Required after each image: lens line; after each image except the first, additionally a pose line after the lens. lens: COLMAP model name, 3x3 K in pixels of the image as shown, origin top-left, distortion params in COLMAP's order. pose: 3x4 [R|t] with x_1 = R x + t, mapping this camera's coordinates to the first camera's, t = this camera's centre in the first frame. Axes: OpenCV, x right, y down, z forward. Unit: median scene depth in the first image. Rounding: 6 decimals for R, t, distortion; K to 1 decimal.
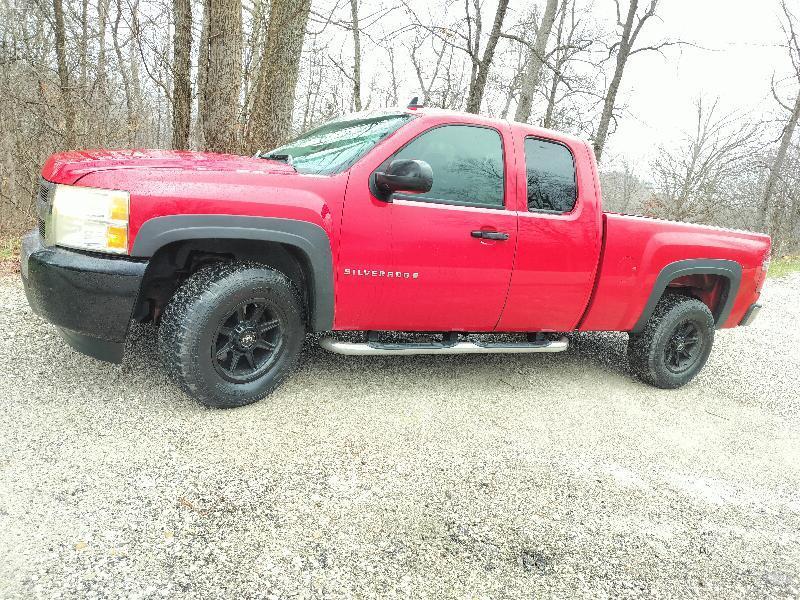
lens RADIAL K [[613.1, 0, 400.0], [0, 613.1, 300.0], [0, 0, 1]] dist [0.026827, -0.005909]
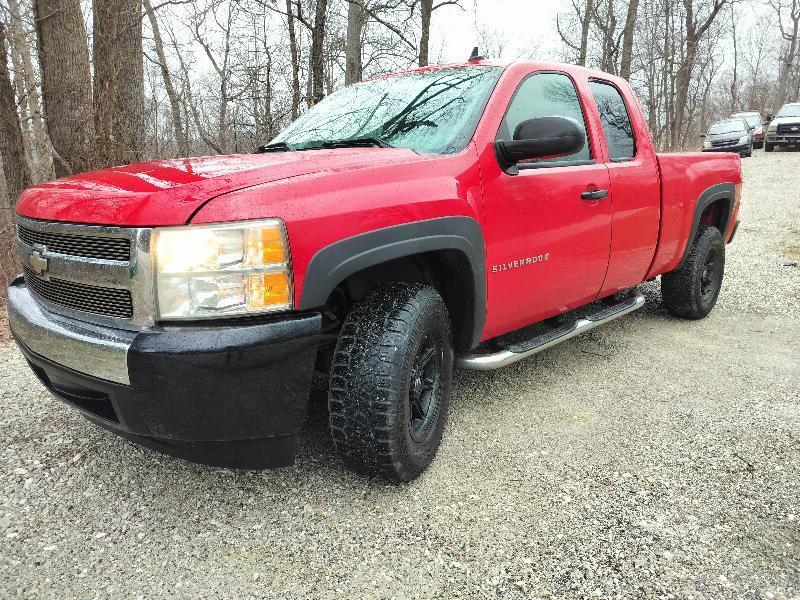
lens RADIAL K [[613.1, 0, 400.0], [0, 613.1, 300.0], [0, 0, 1]] dist [0.026827, -0.005909]
pose [[0.928823, -0.227784, 0.292236, -0.421622], [0.217063, 0.973711, 0.069063, -0.084425], [-0.300285, -0.000713, 0.953849, 0.258015]]
